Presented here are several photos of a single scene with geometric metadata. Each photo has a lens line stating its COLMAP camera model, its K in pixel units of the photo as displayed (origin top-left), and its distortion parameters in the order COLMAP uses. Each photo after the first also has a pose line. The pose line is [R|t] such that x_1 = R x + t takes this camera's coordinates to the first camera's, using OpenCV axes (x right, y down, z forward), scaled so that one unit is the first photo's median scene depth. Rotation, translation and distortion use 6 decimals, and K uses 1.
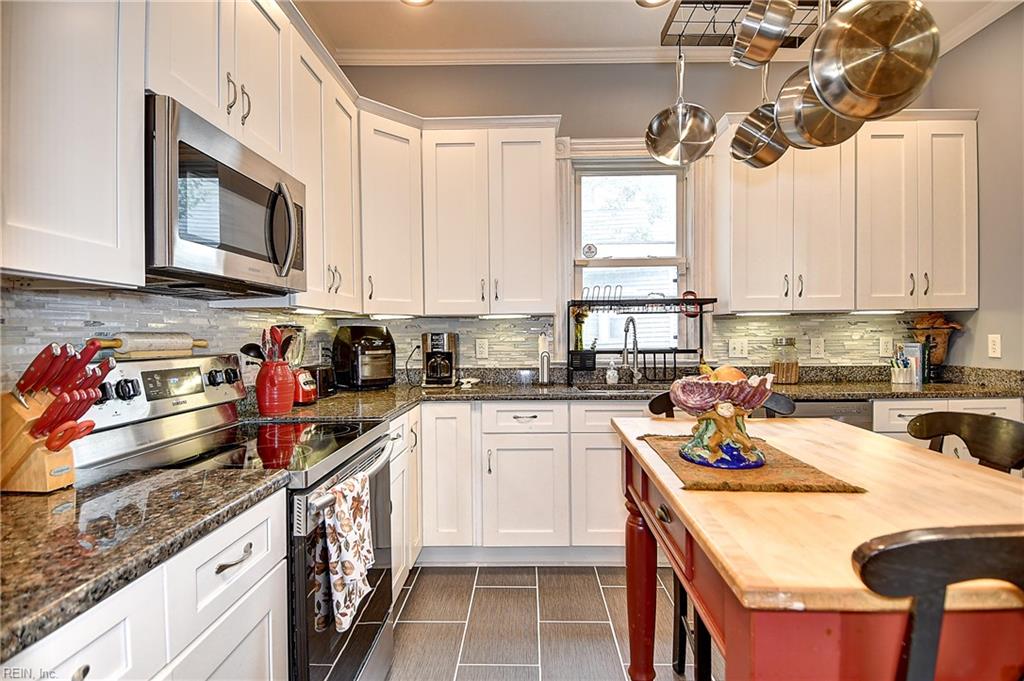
lens RADIAL K [[533.0, 0, 501.7], [0, 533.0, 342.0], [0, 0, 1]] dist [0.005076, -0.002182]
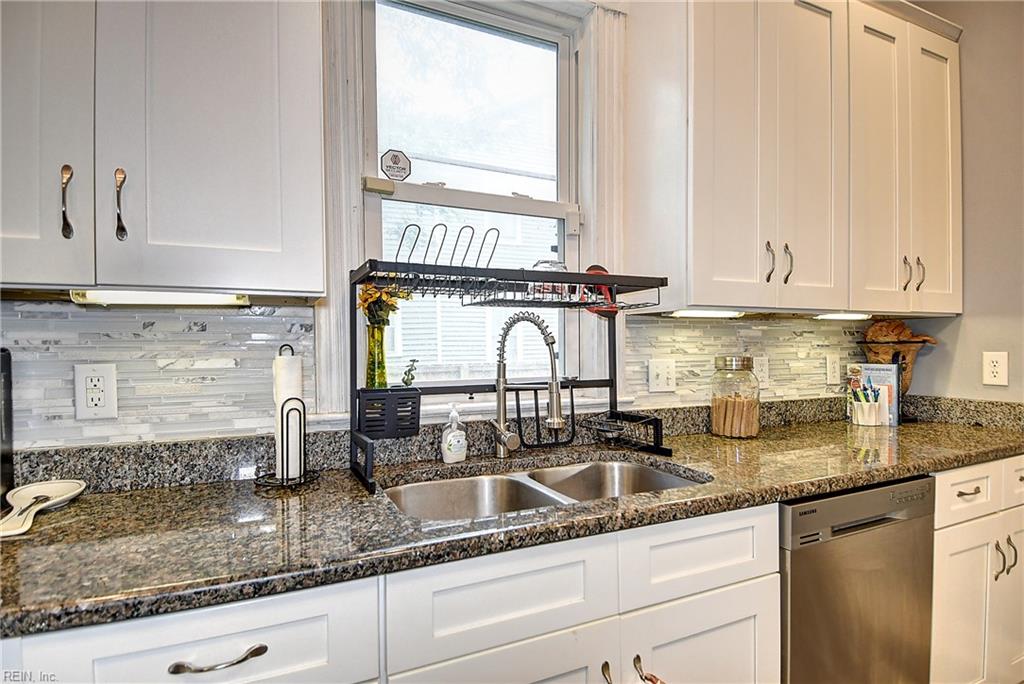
lens RADIAL K [[533.0, 0, 508.8], [0, 533.0, 360.8], [0, 0, 1]] dist [0.005076, -0.002182]
pose [[0.887553, -0.008088, 0.460634, 0.042492], [0.002288, 0.999911, 0.013149, -0.011391], [-0.460699, -0.010616, 0.887493, 0.583760]]
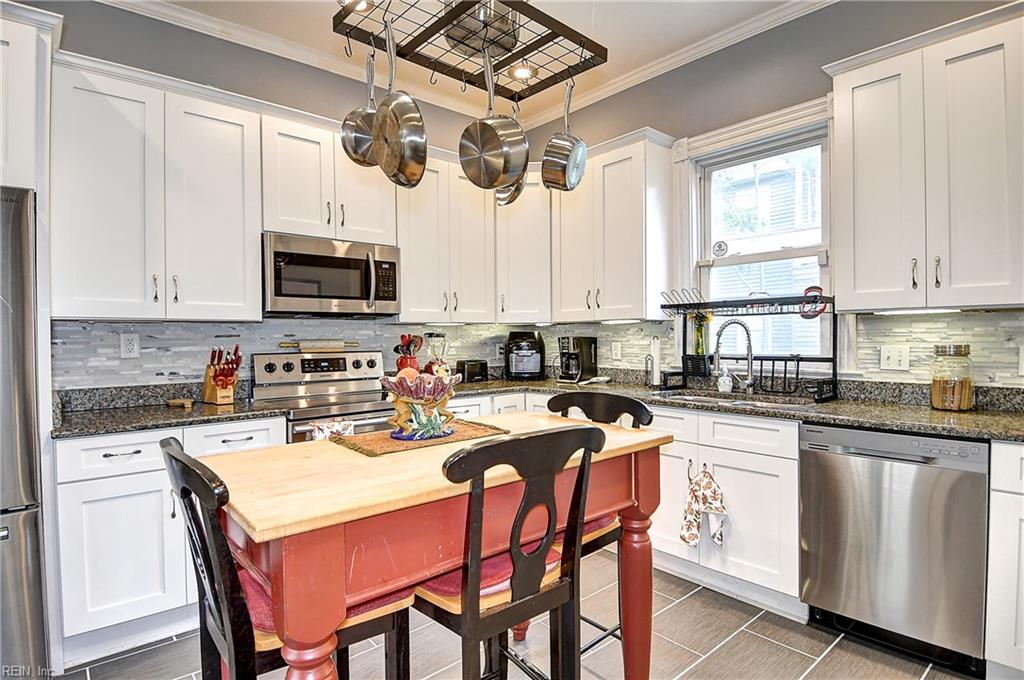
lens RADIAL K [[533.0, 0, 506.5], [0, 533.0, 341.1], [0, 0, 1]] dist [0.005076, -0.002182]
pose [[0.685431, 0.009105, -0.728080, 0.622759], [-0.004890, 0.999957, 0.007901, -0.015264], [0.728121, -0.001855, 0.685446, 0.085195]]
